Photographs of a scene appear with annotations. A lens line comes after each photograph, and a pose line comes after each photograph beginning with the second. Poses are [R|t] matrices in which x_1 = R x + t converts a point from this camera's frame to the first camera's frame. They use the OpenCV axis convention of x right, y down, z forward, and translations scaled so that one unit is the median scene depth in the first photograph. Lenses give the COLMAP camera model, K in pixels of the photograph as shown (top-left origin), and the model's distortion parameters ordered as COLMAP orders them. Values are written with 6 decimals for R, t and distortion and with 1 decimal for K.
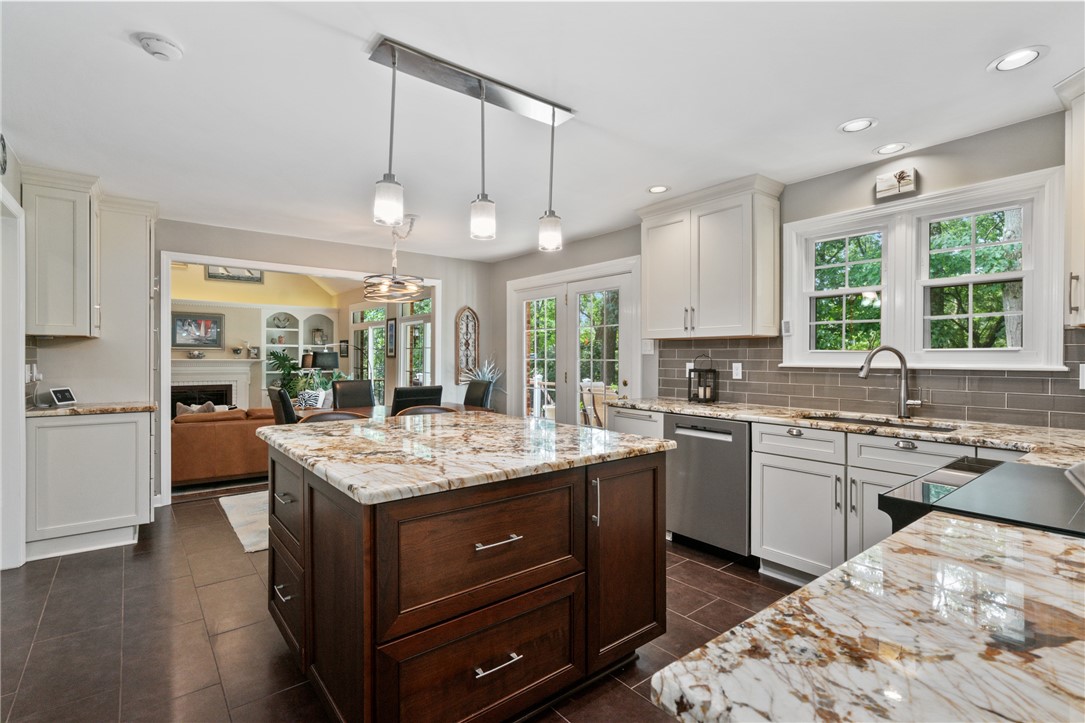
lens RADIAL K [[508.5, 0, 542.5], [0, 508.5, 361.5], [0, 0, 1]] dist [-0.001502, -0.000097]
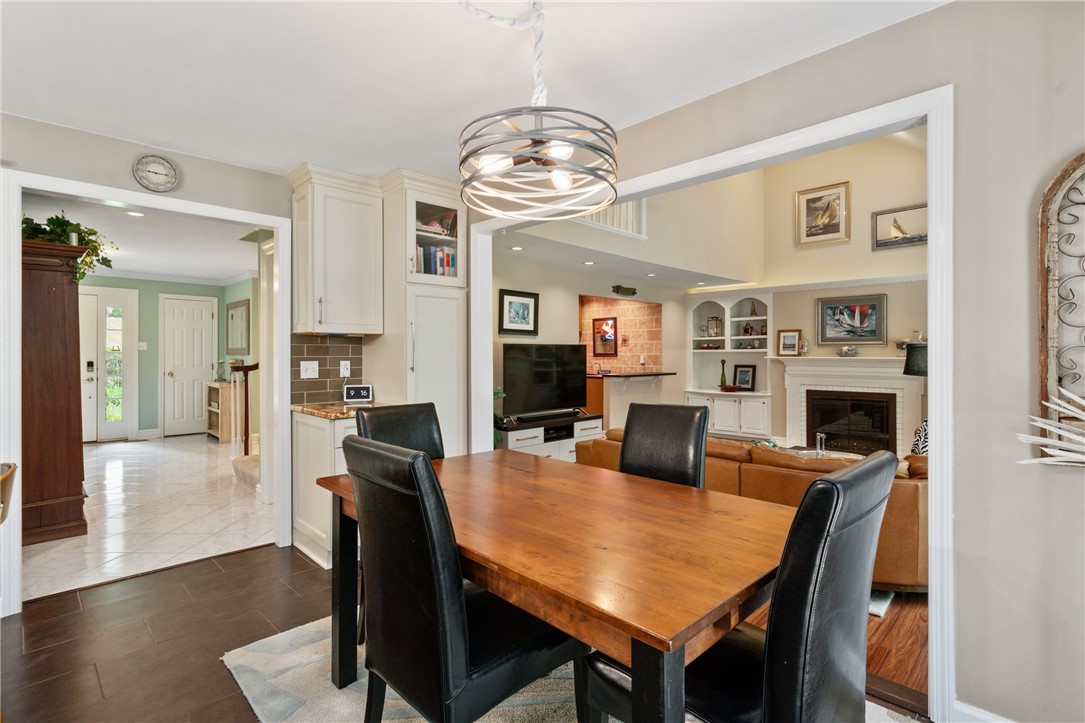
lens RADIAL K [[515.2, 0, 540.6], [0, 515.2, 350.1], [0, 0, 1]] dist [0.000343, 0.000192]
pose [[0.102700, -0.009774, -0.994664, 0.039580], [-0.007754, 0.999913, -0.010626, -0.003630], [0.994682, 0.008804, 0.102616, 0.474513]]
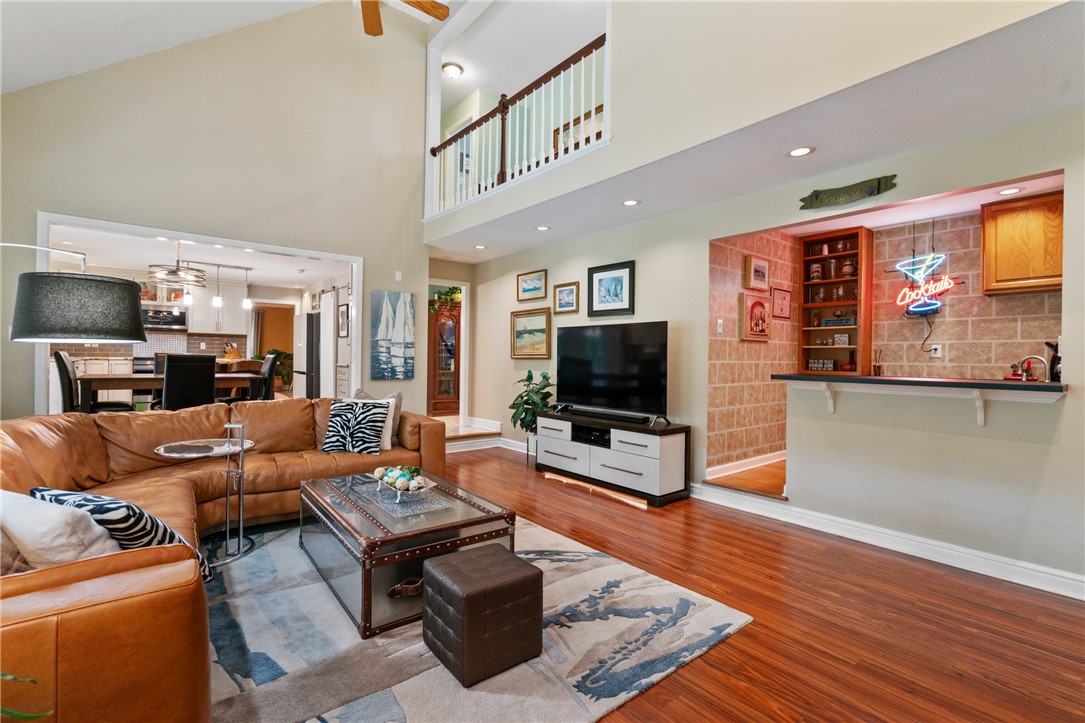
lens RADIAL K [[490.1, 0, 552.7], [0, 490.1, 359.3], [0, 0, 1]] dist [0.014855, 0.000019]
pose [[-0.999517, -0.018271, -0.025139, -0.569373], [-0.018554, 0.999766, 0.011087, 0.013193], [0.024931, 0.011548, -0.999622, 1.069753]]
